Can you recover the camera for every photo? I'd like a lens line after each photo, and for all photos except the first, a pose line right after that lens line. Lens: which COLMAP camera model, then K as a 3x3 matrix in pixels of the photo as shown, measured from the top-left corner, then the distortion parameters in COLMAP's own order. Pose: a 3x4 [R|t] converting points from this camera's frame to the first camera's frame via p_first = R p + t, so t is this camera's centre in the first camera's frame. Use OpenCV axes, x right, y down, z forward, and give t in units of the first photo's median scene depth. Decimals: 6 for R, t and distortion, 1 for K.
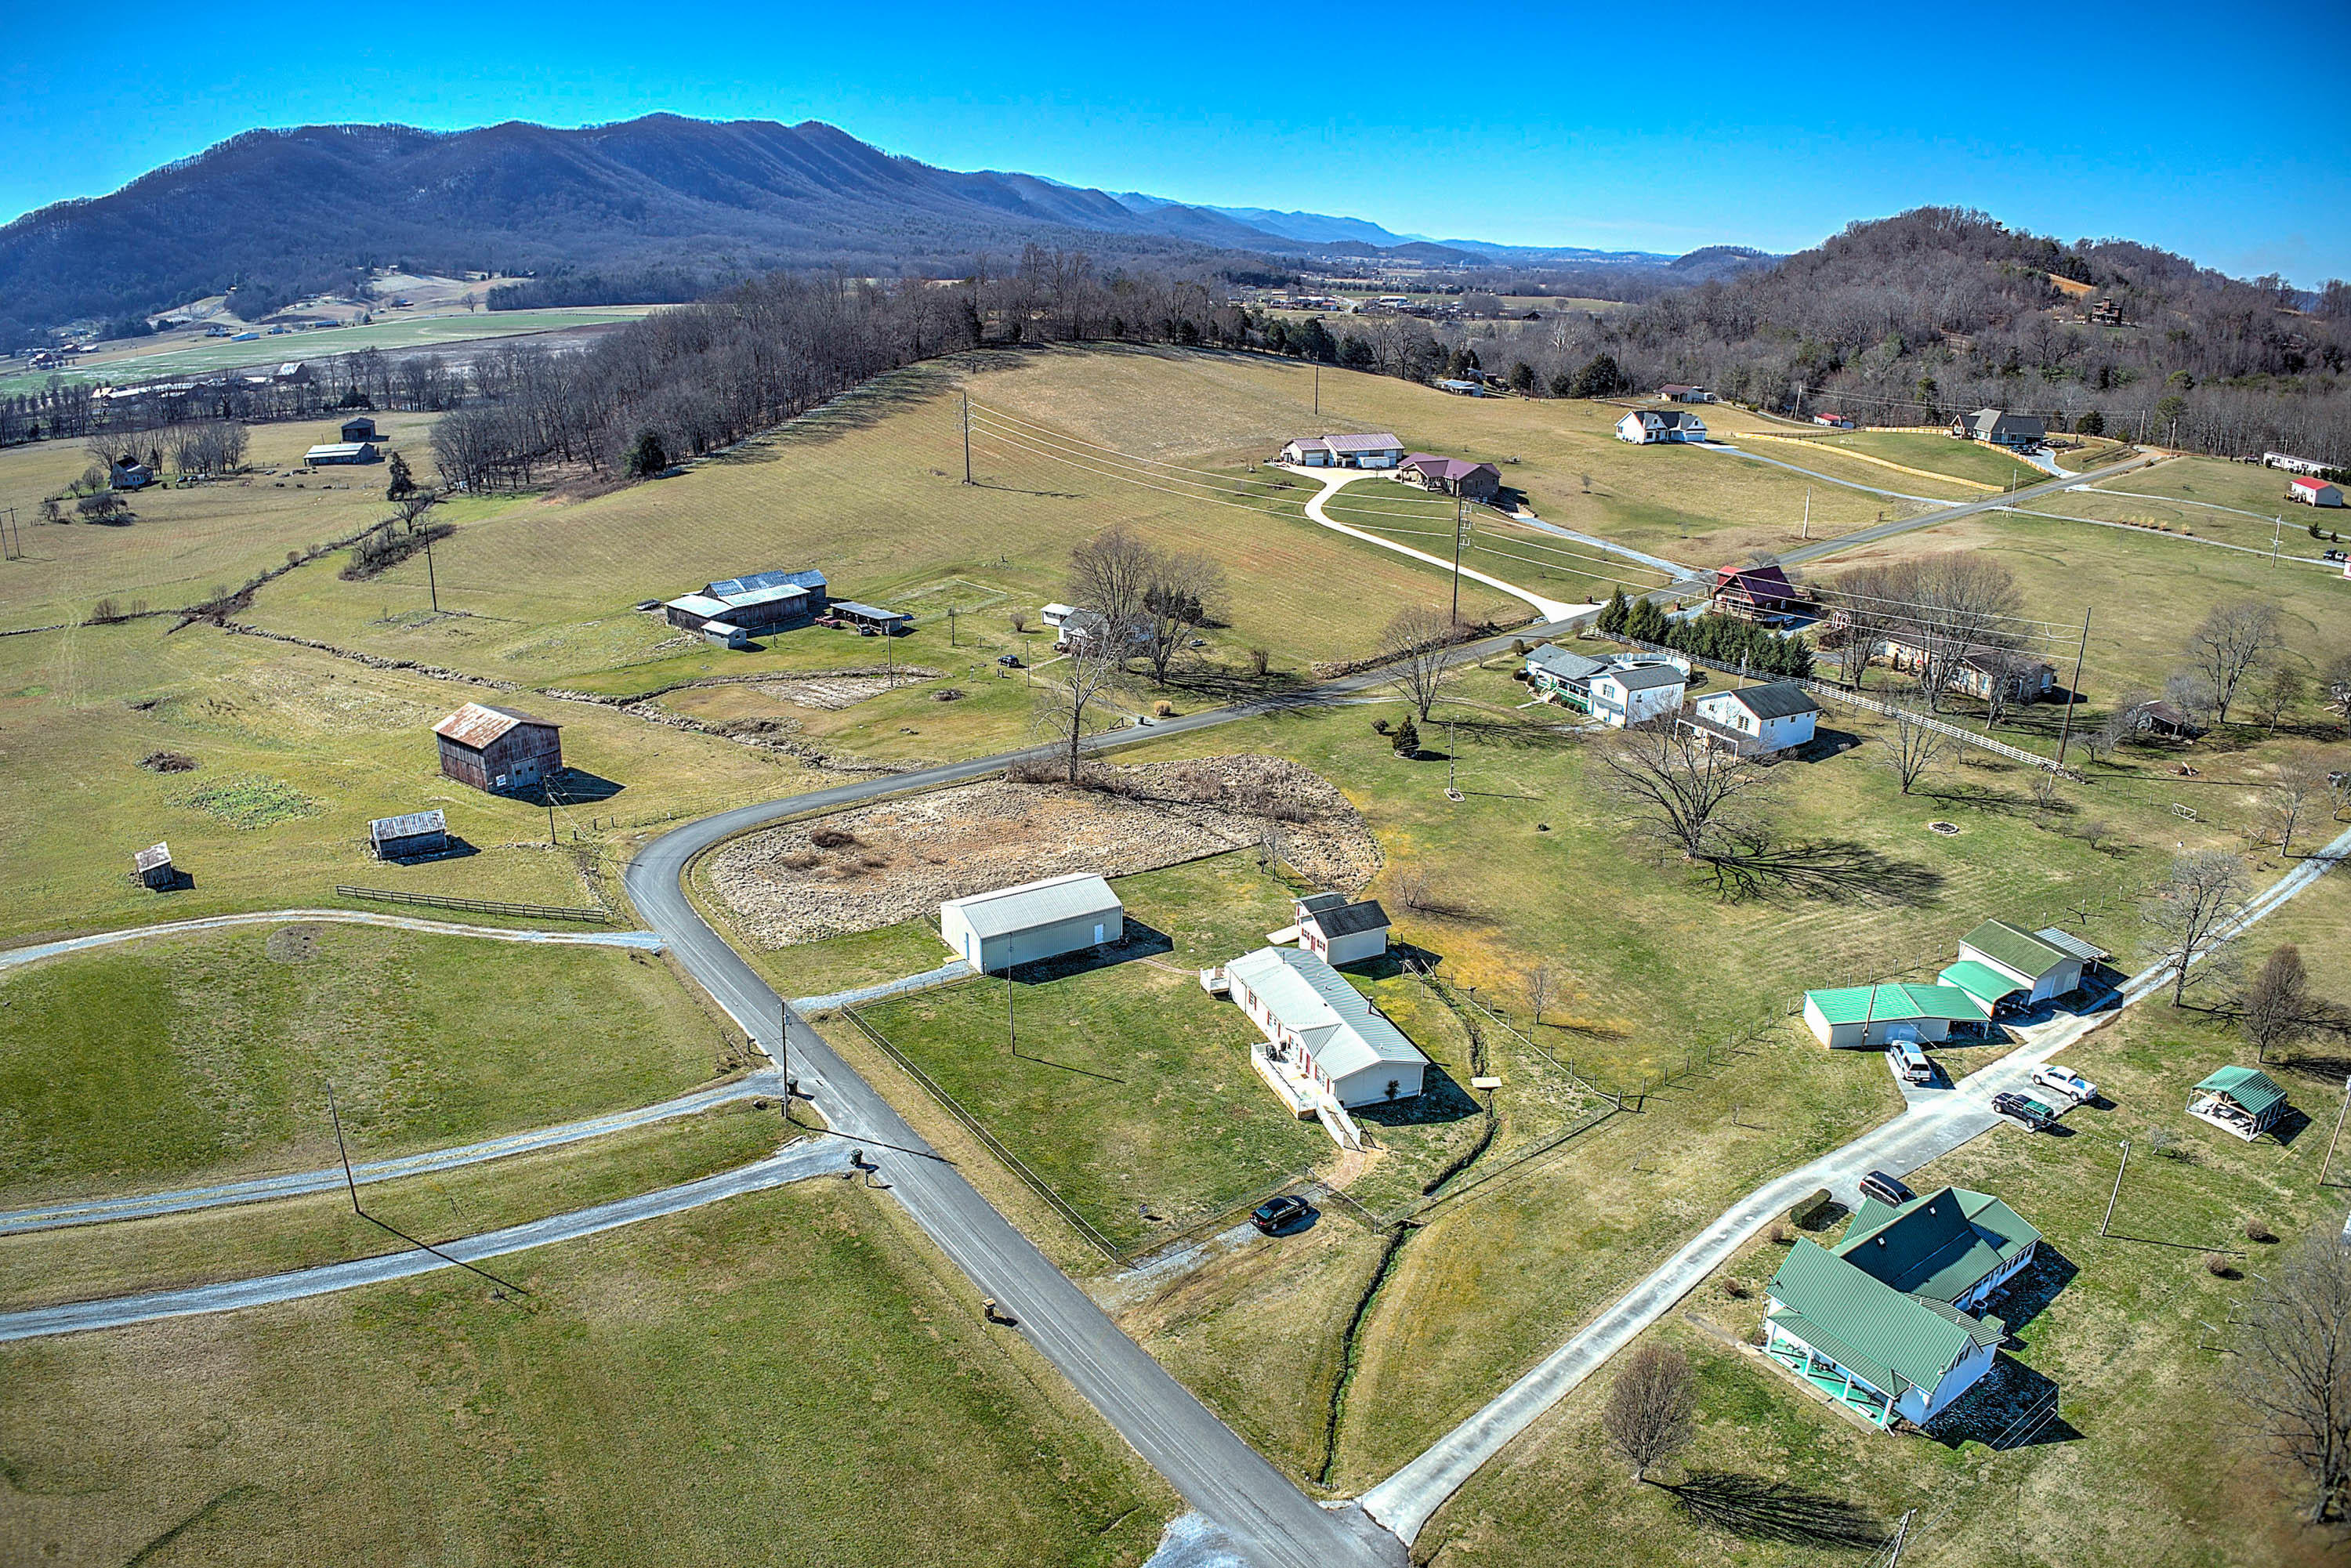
lens RADIAL K [[1542.0, 0, 1172.6], [0, 1542.0, 785.0], [0, 0, 1]] dist [-0.135666, -0.022386]
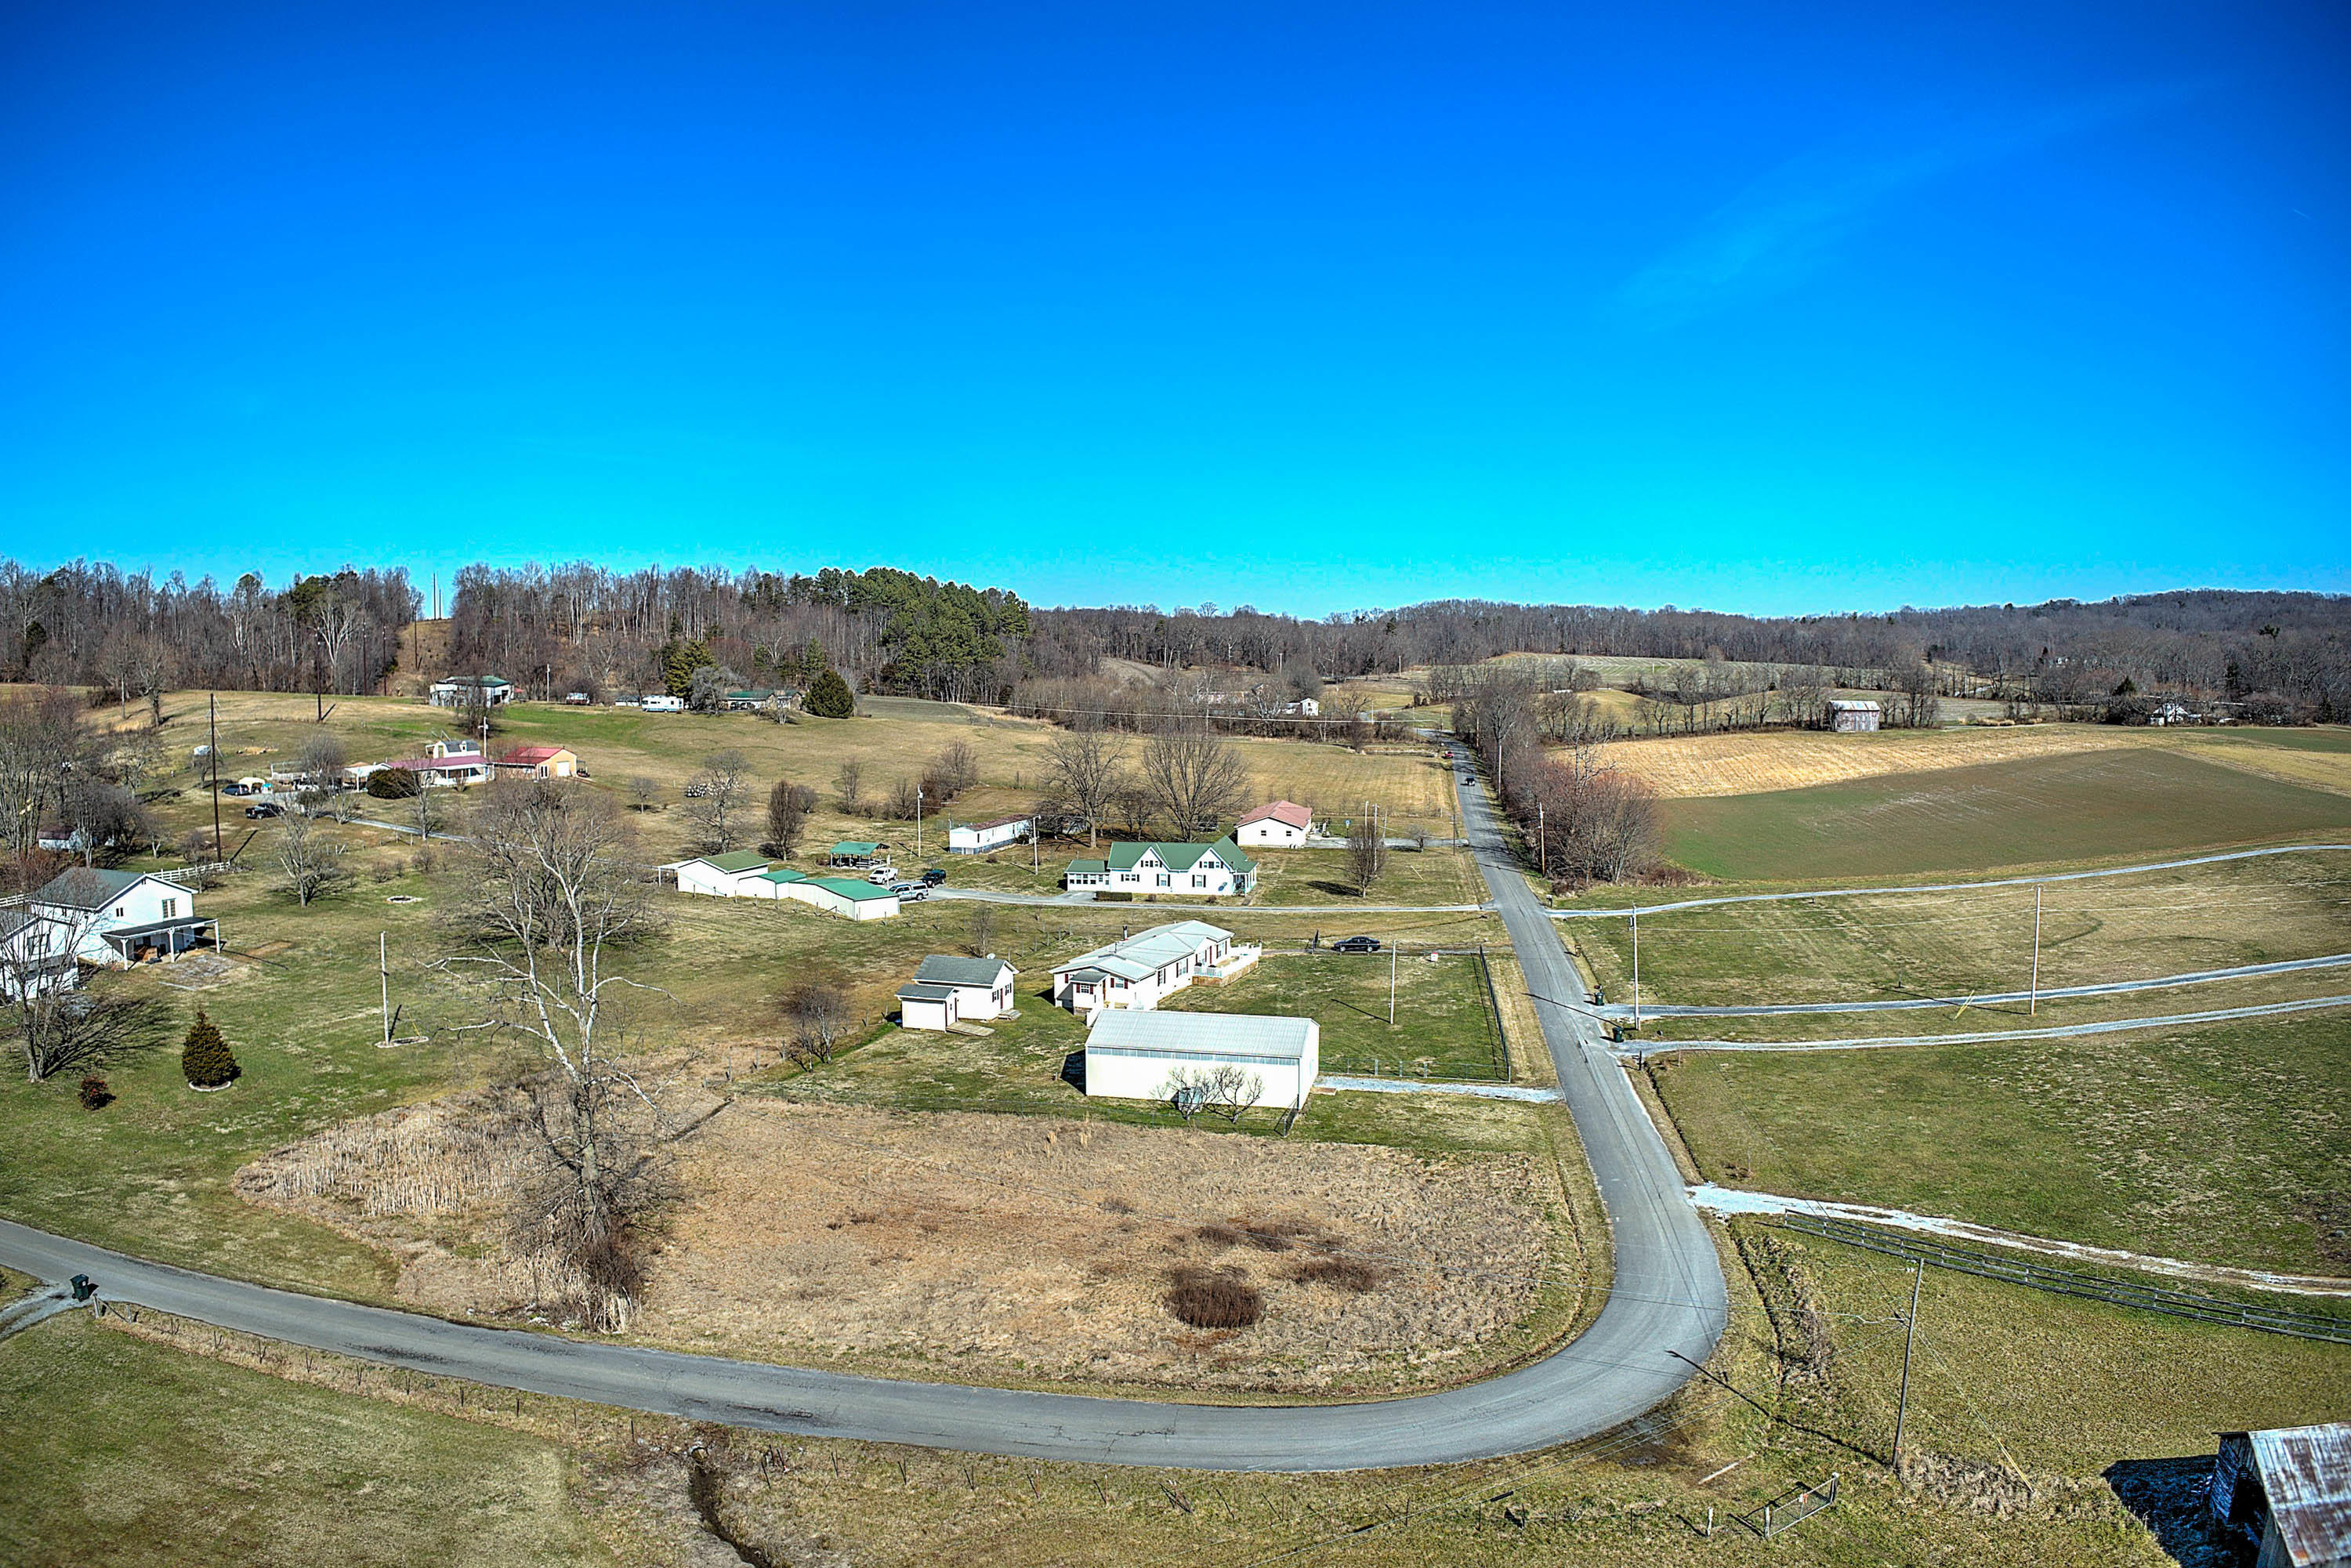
lens RADIAL K [[1542.0, 0, 1157.4], [0, 1542.0, 773.0], [0, 0, 1]] dist [-0.135666, -0.022386]
pose [[-0.712560, -0.056869, 0.699303, -0.310552], [0.234268, 0.920222, 0.313544, -0.144824], [-0.661345, 0.387243, -0.642391, 0.772916]]
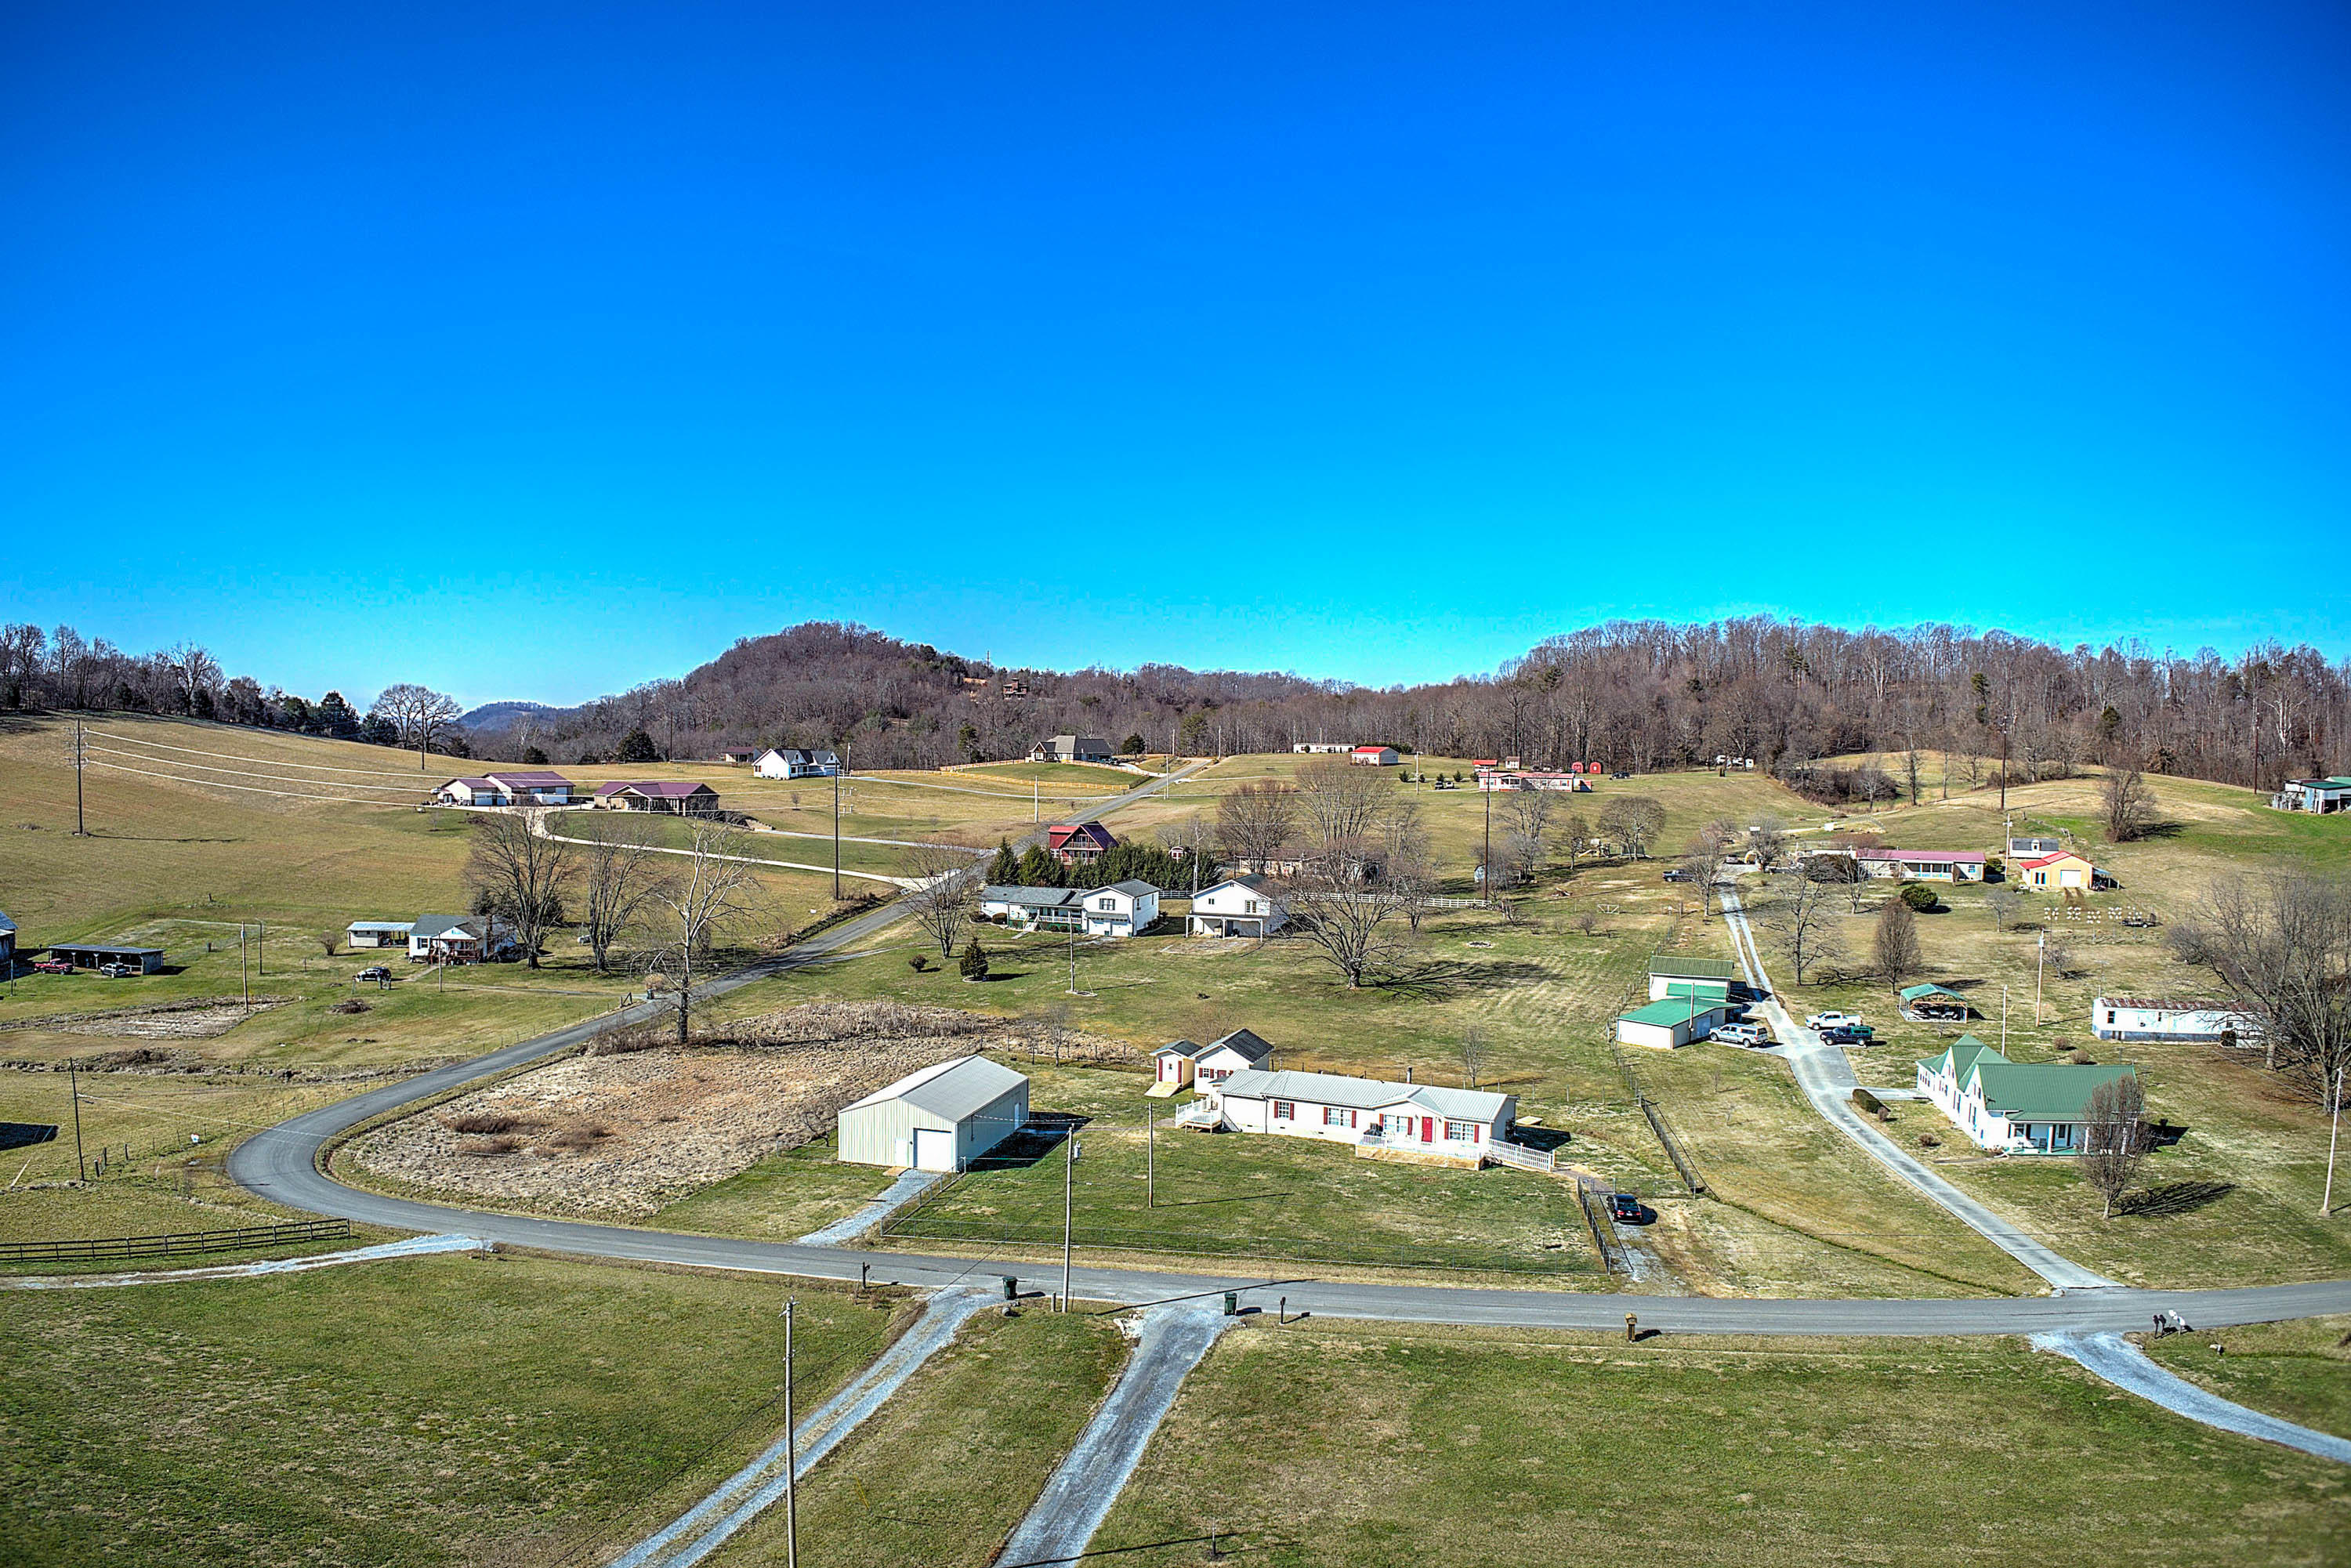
lens RADIAL K [[1542.0, 0, 1194.4], [0, 1542.0, 771.2], [0, 0, 1]] dist [-0.135666, -0.022386]
pose [[0.707629, -0.013331, 0.706458, -0.294605], [0.228377, 0.950473, -0.210820, 0.061928], [-0.668659, 0.310522, 0.675627, 0.181761]]
